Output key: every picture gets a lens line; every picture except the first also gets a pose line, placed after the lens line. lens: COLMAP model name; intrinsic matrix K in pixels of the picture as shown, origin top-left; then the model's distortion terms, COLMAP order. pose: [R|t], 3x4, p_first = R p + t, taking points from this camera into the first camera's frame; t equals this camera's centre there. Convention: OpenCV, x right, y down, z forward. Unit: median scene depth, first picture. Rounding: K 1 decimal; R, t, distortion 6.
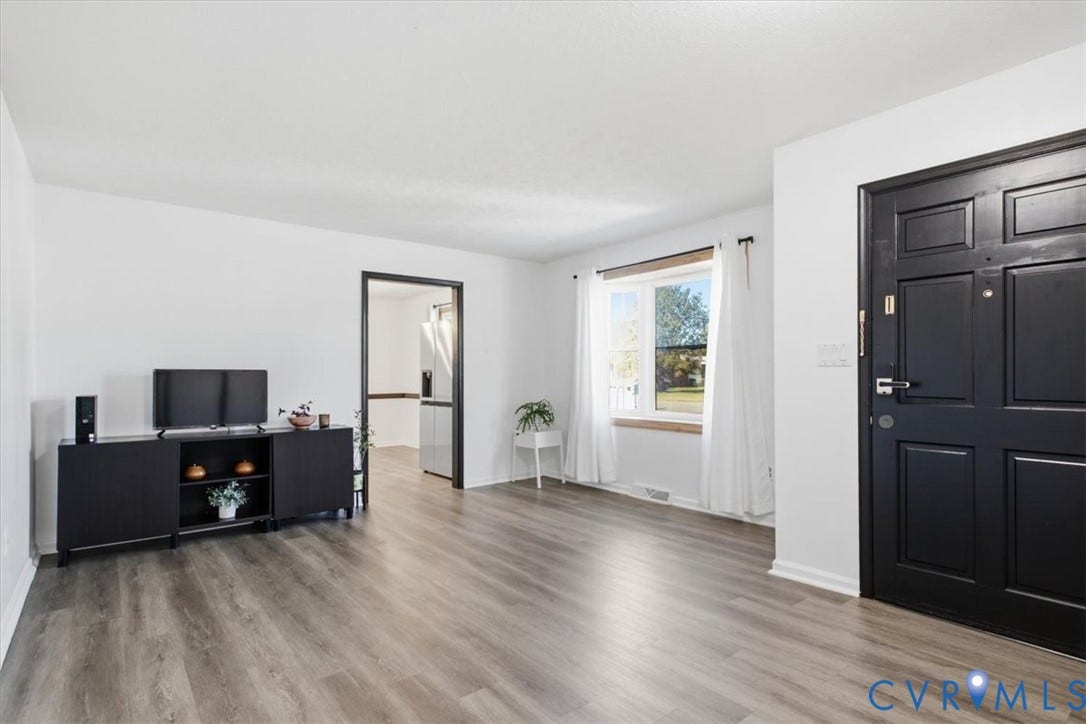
lens RADIAL K [[554.8, 0, 543.0], [0, 554.8, 362.0], [0, 0, 1]] dist [0.008928, 0.000333]
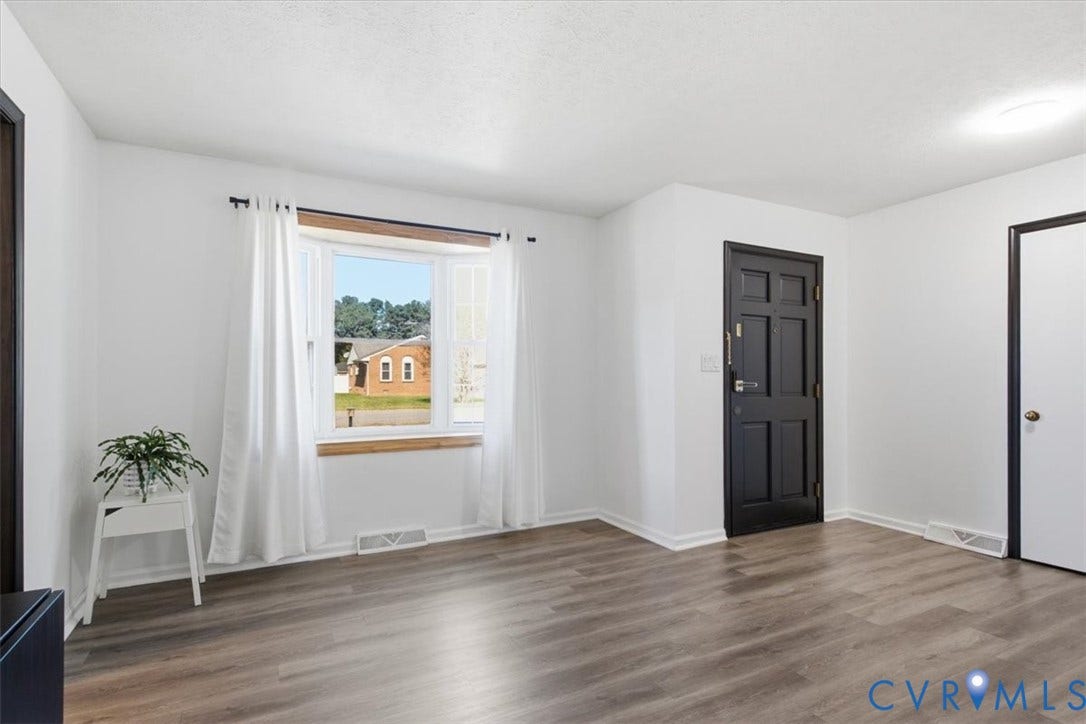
lens RADIAL K [[554.8, 0, 543.0], [0, 554.8, 362.0], [0, 0, 1]] dist [0.008928, 0.000333]
pose [[0.190911, 0.024384, 0.981305, -0.736064], [-0.024679, 0.999495, -0.020035, 0.018417], [-0.981297, -0.020392, 0.191416, 0.998513]]
